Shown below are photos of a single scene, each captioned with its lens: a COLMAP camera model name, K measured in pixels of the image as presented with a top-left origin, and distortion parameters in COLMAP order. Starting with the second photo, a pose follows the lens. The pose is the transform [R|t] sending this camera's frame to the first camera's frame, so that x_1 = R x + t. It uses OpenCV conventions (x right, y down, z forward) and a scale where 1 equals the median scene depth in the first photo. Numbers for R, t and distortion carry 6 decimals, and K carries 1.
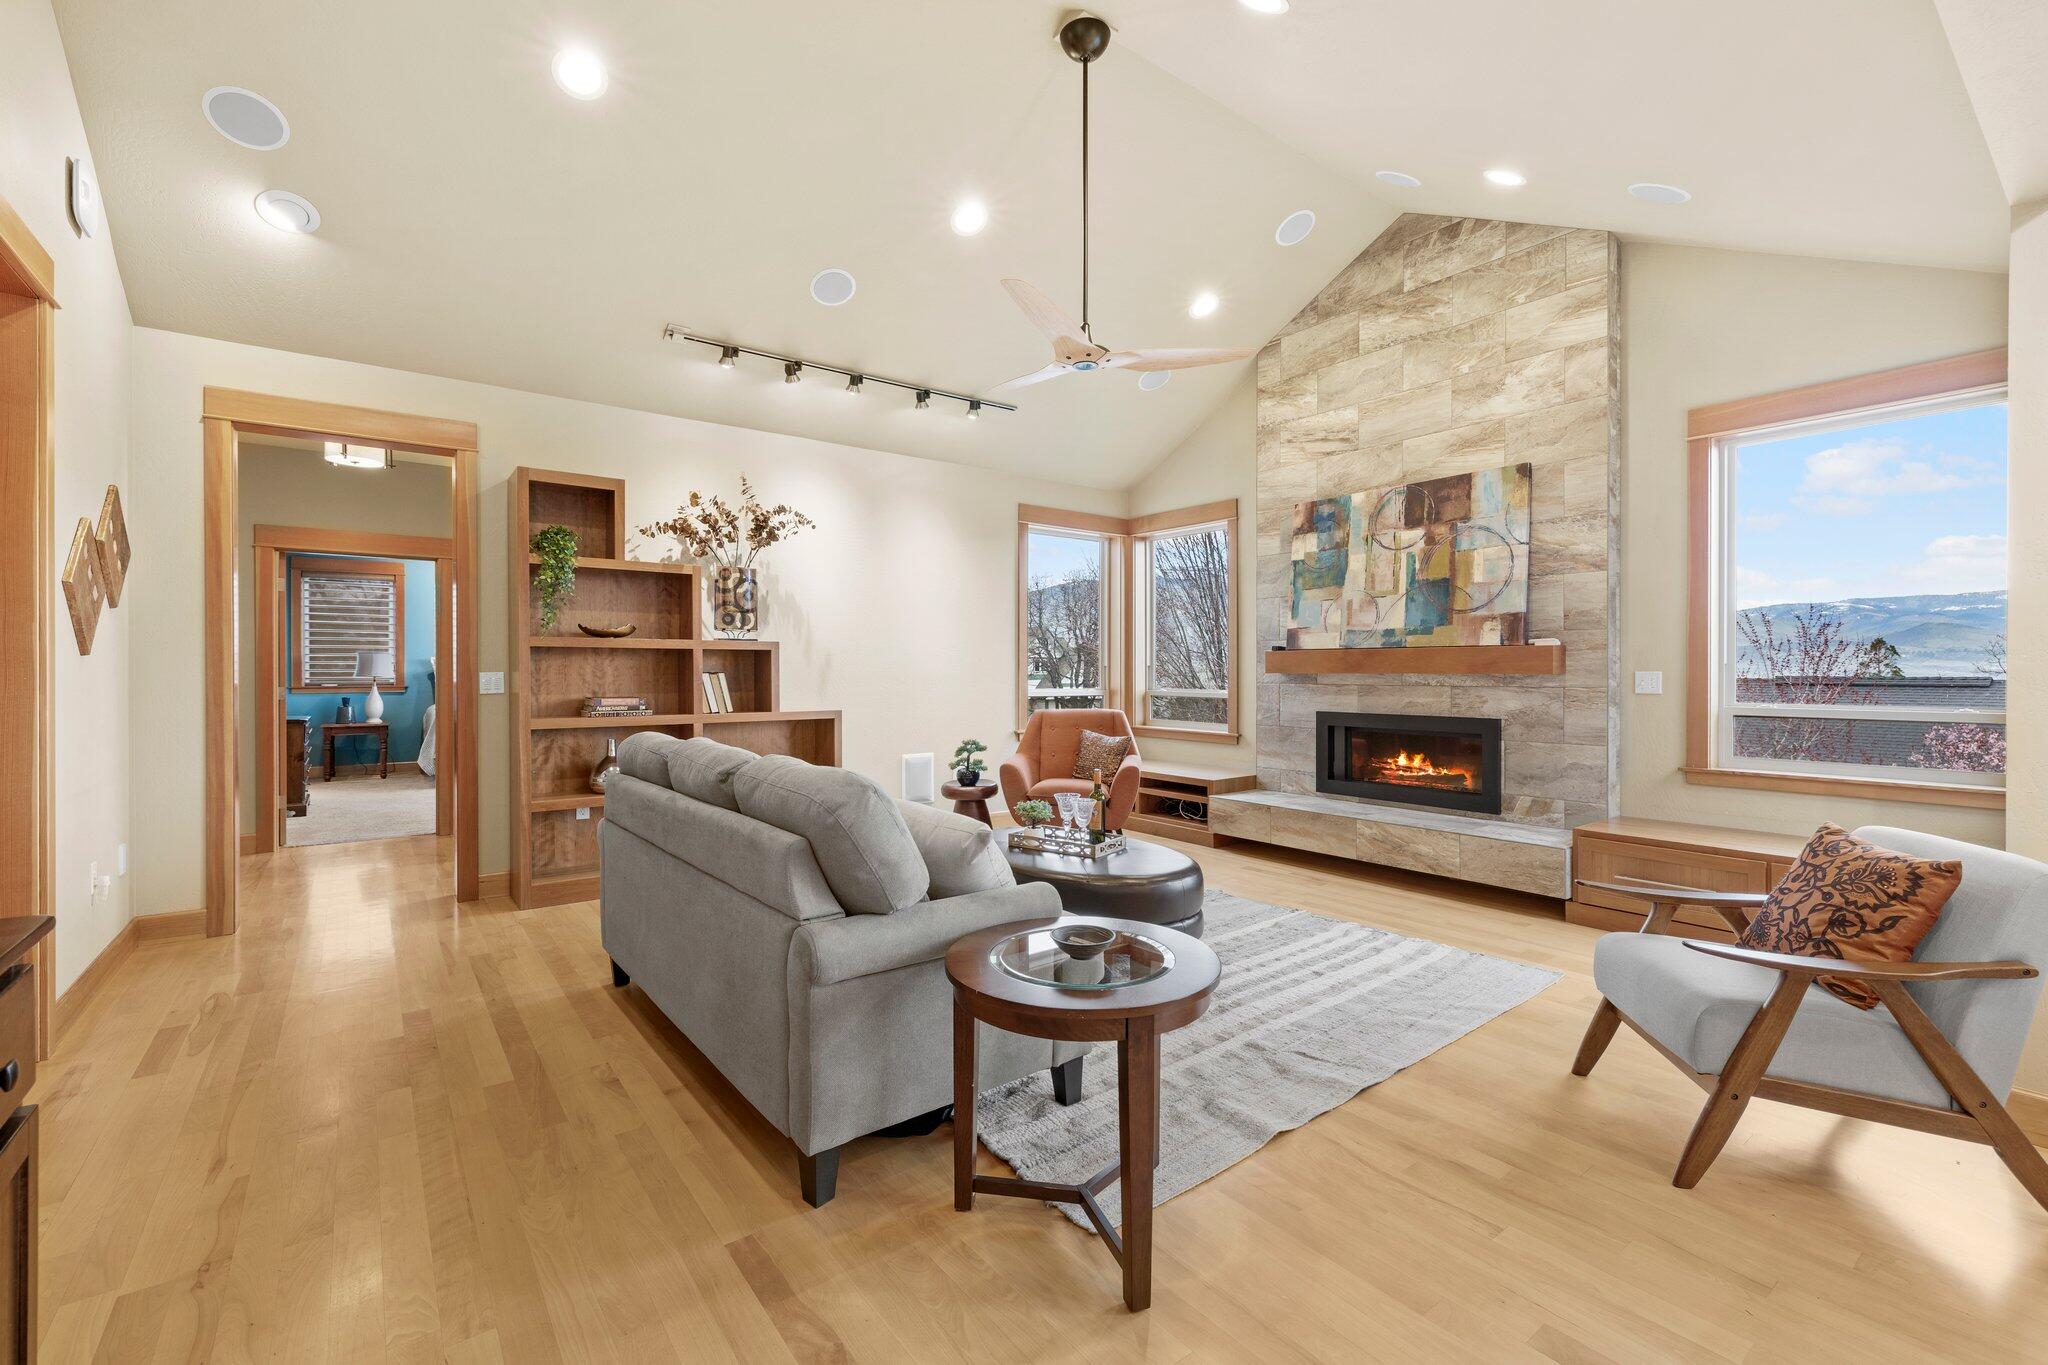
lens RADIAL K [[876.2, 0, 1017.7], [0, 876.2, 673.9], [0, 0, 1]] dist [0.003585, 0.000277]
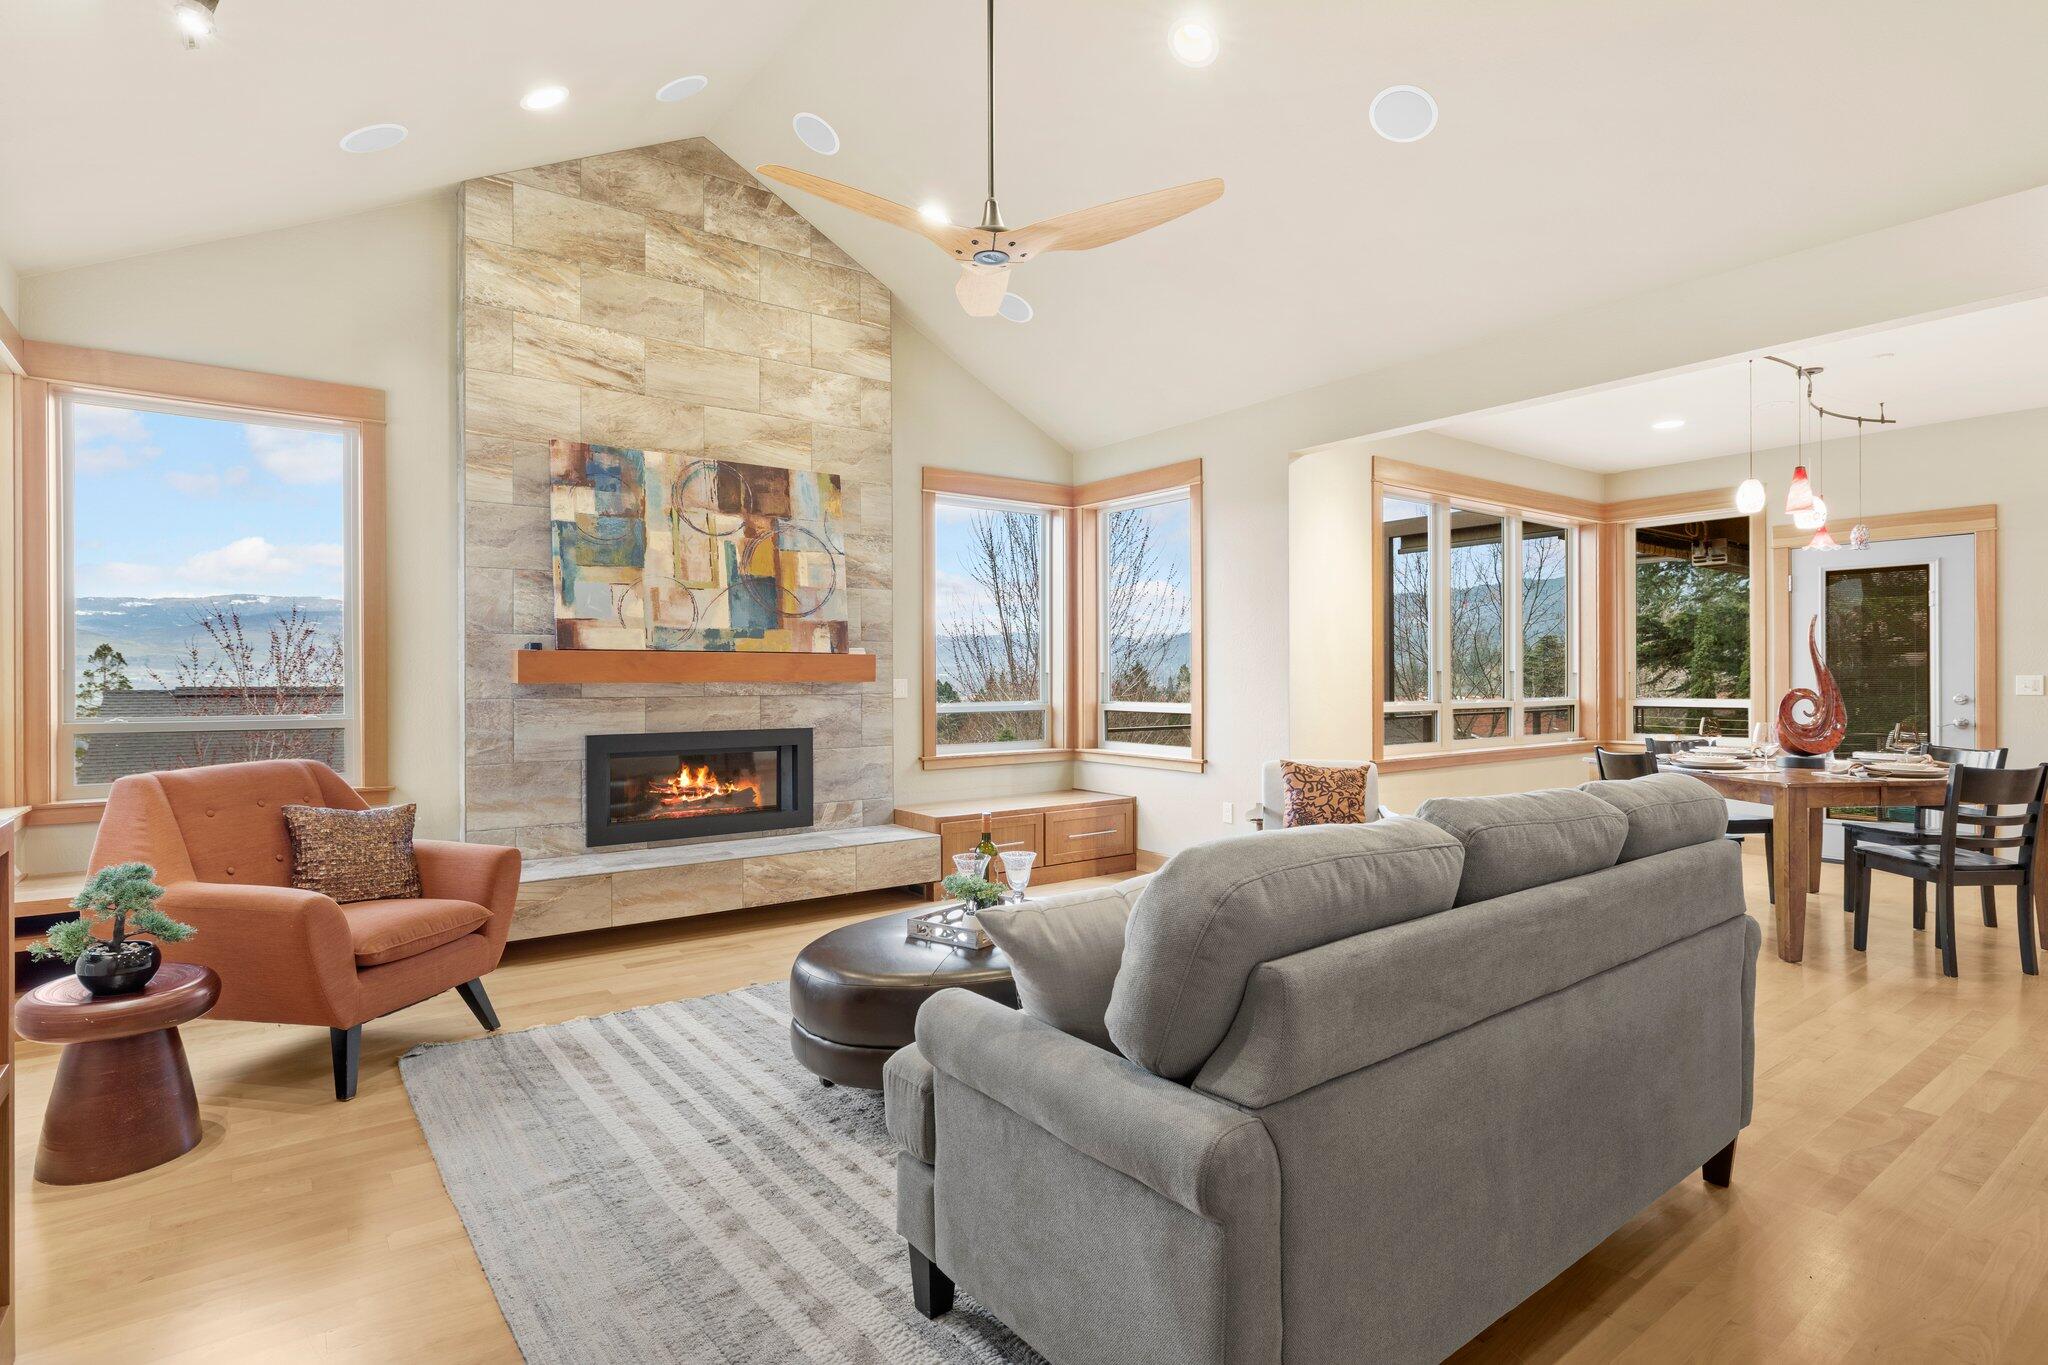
lens RADIAL K [[1031.7, 0, 1024.7], [0, 1031.7, 678.8], [0, 0, 1]] dist [-0.005126, 0.001294]
pose [[-0.001406, -0.000790, 0.999999, -0.569357], [0.006797, 0.999977, 0.000799, -0.002590], [-0.999976, 0.006798, -0.001400, 0.719376]]
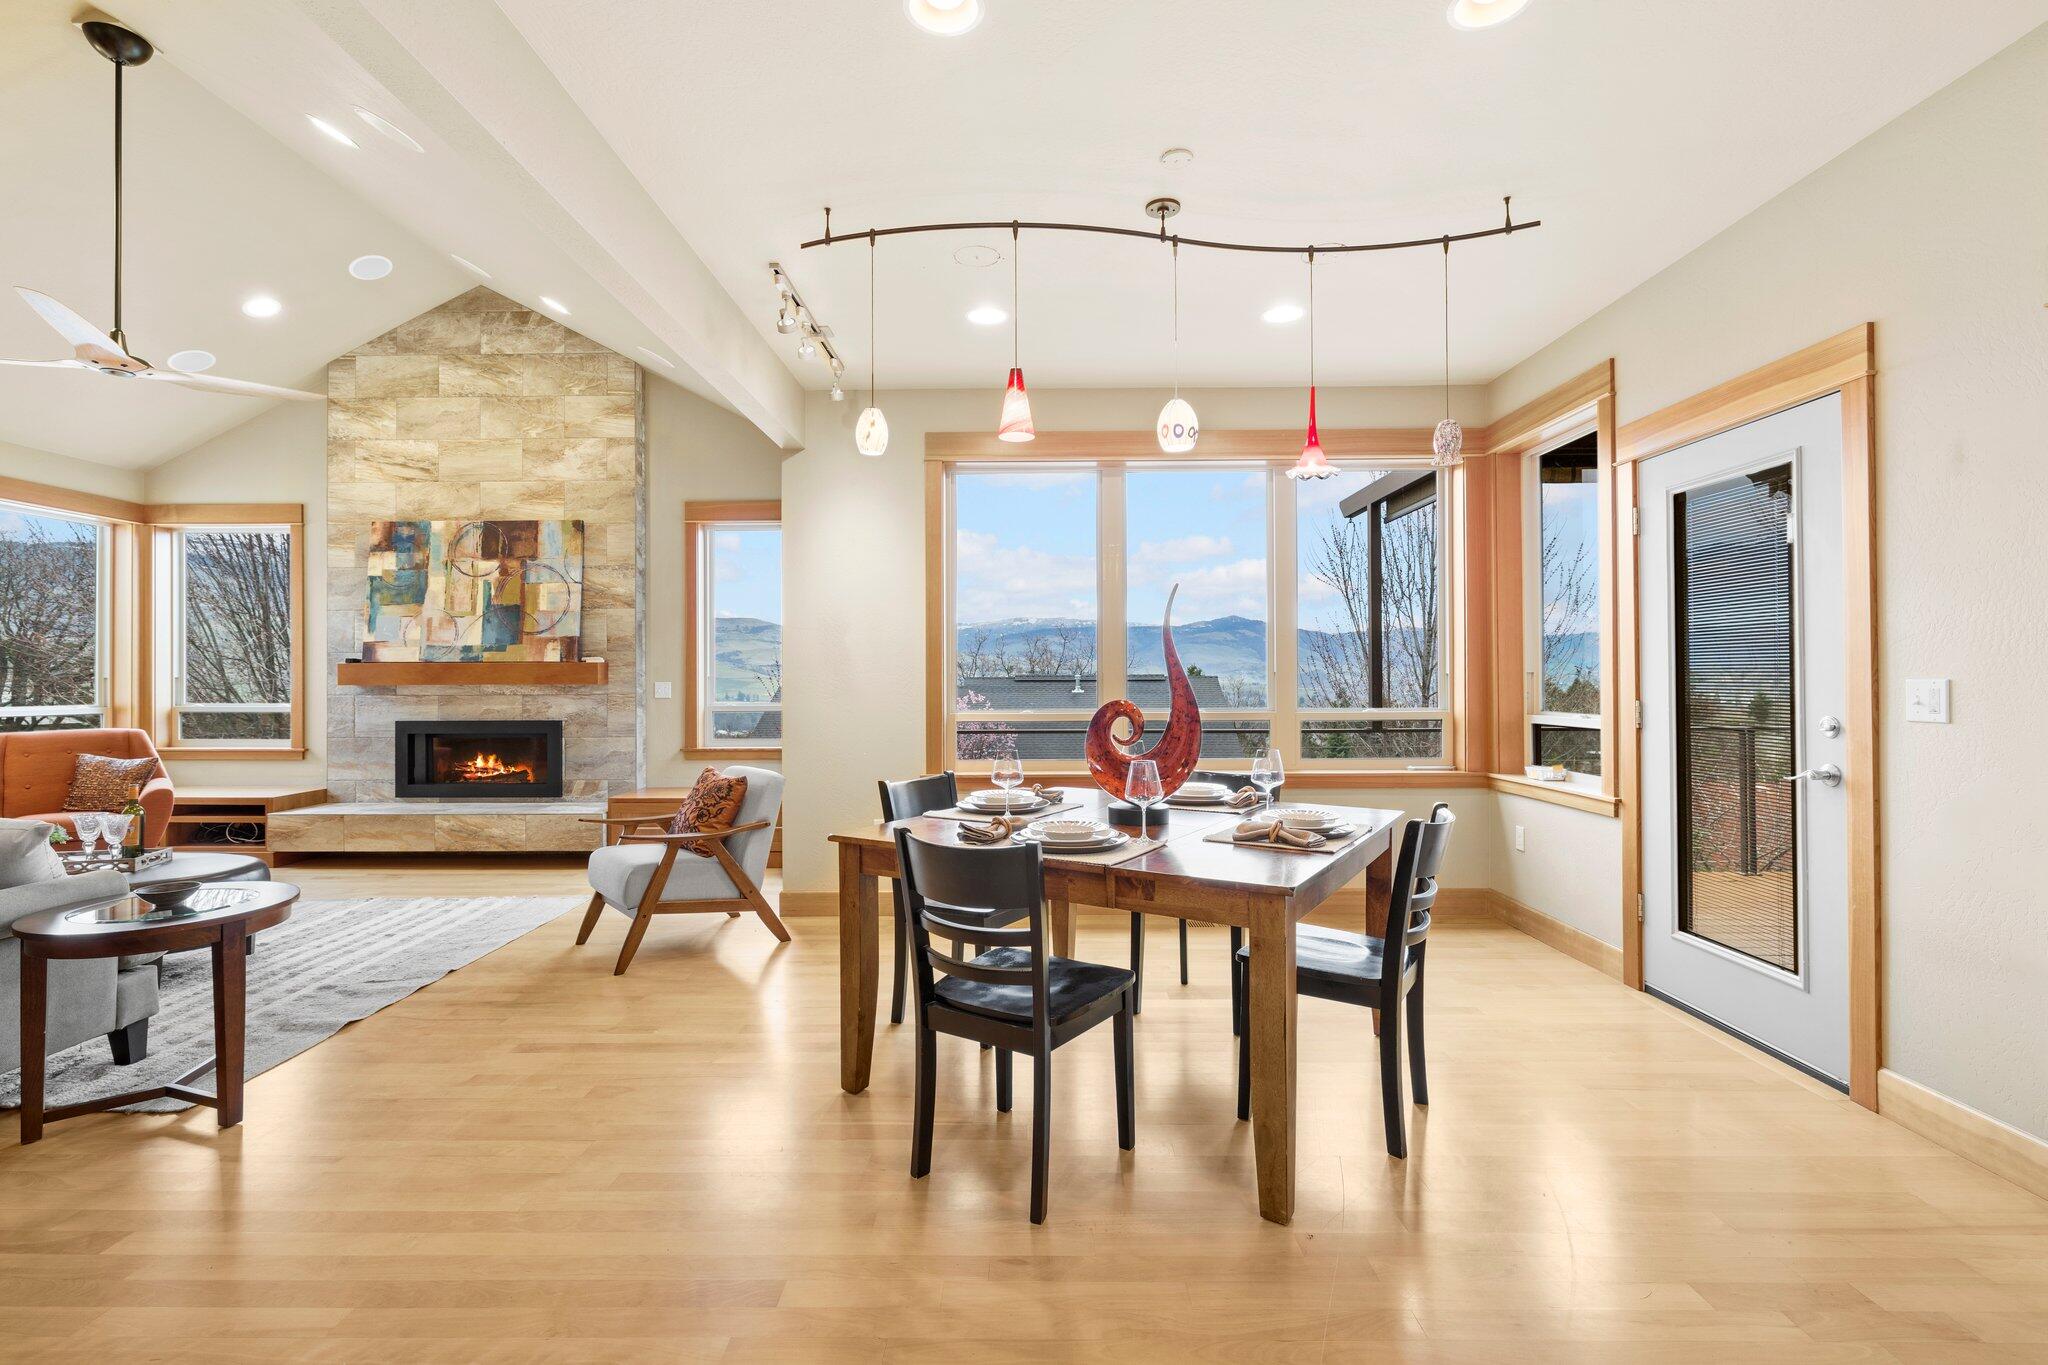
lens RADIAL K [[929.0, 0, 1027.4], [0, 929.0, 675.0], [0, 0, 1]] dist [-0.008863, 0.003624]
pose [[0.610062, 0.001318, 0.792353, -0.087421], [0.006571, 0.999956, -0.006722, -0.000274], [-0.792327, 0.009308, 0.610026, -0.315770]]
